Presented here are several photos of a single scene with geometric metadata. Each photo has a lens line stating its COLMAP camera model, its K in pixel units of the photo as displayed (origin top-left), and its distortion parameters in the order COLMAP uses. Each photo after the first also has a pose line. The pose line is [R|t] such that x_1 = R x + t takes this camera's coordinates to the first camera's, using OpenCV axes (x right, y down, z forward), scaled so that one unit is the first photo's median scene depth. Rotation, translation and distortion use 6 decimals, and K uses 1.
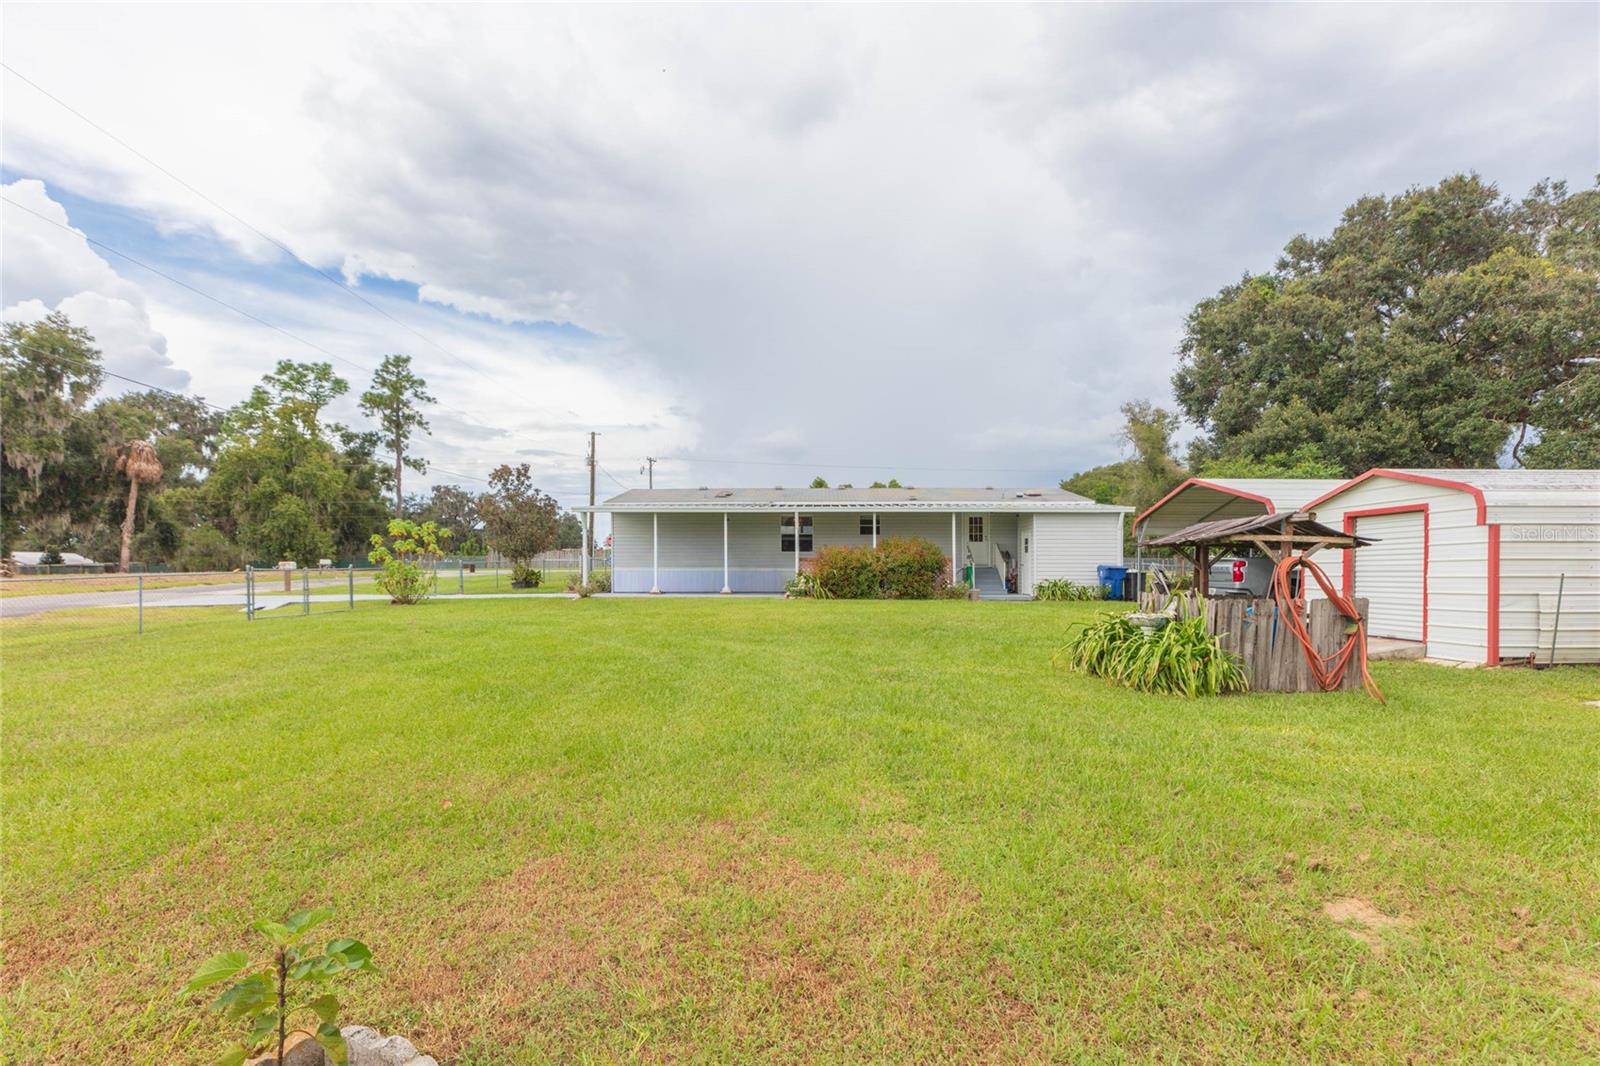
lens RADIAL K [[714.2, 0, 801.2], [0, 714.2, 585.5], [0, 0, 1]] dist [-0.001935, -0.001077]
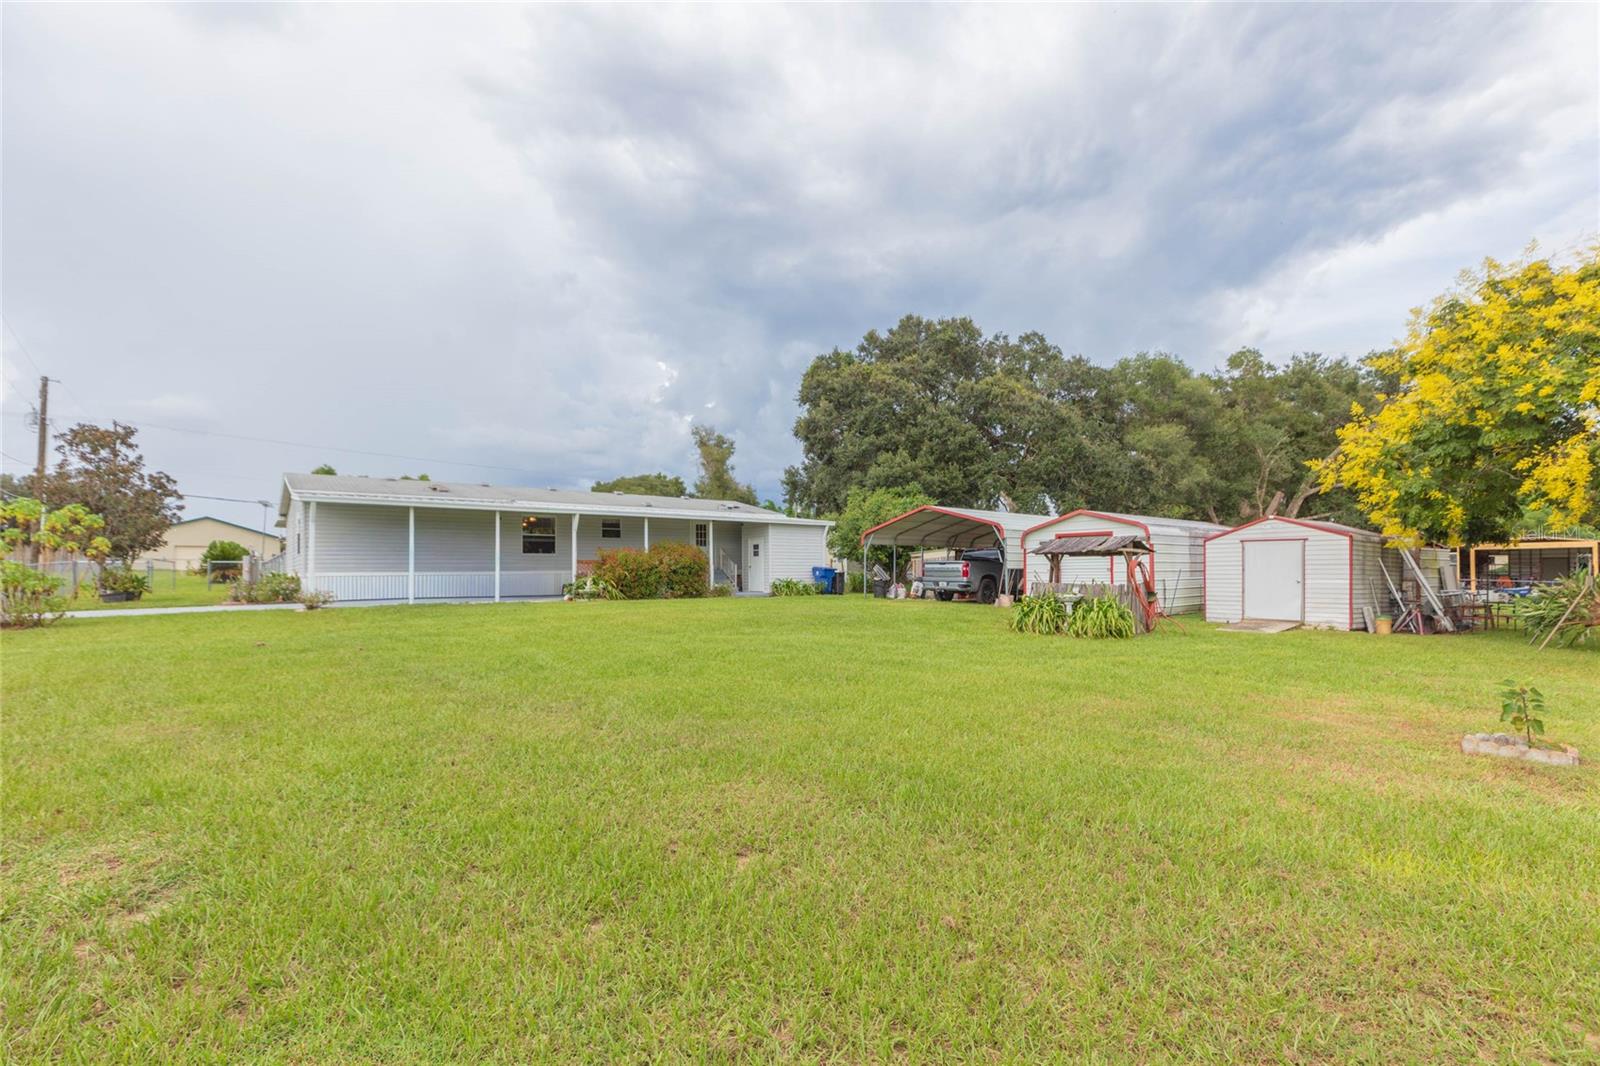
lens RADIAL K [[710.0, 0, 799.4], [0, 710.0, 558.1], [0, 0, 1]] dist [-0.000367, -0.000267]
pose [[0.776017, 0.006289, 0.630681, -0.373531], [0.021111, 0.999131, -0.035938, 0.000648], [-0.630359, 0.041203, 0.775210, 0.044037]]
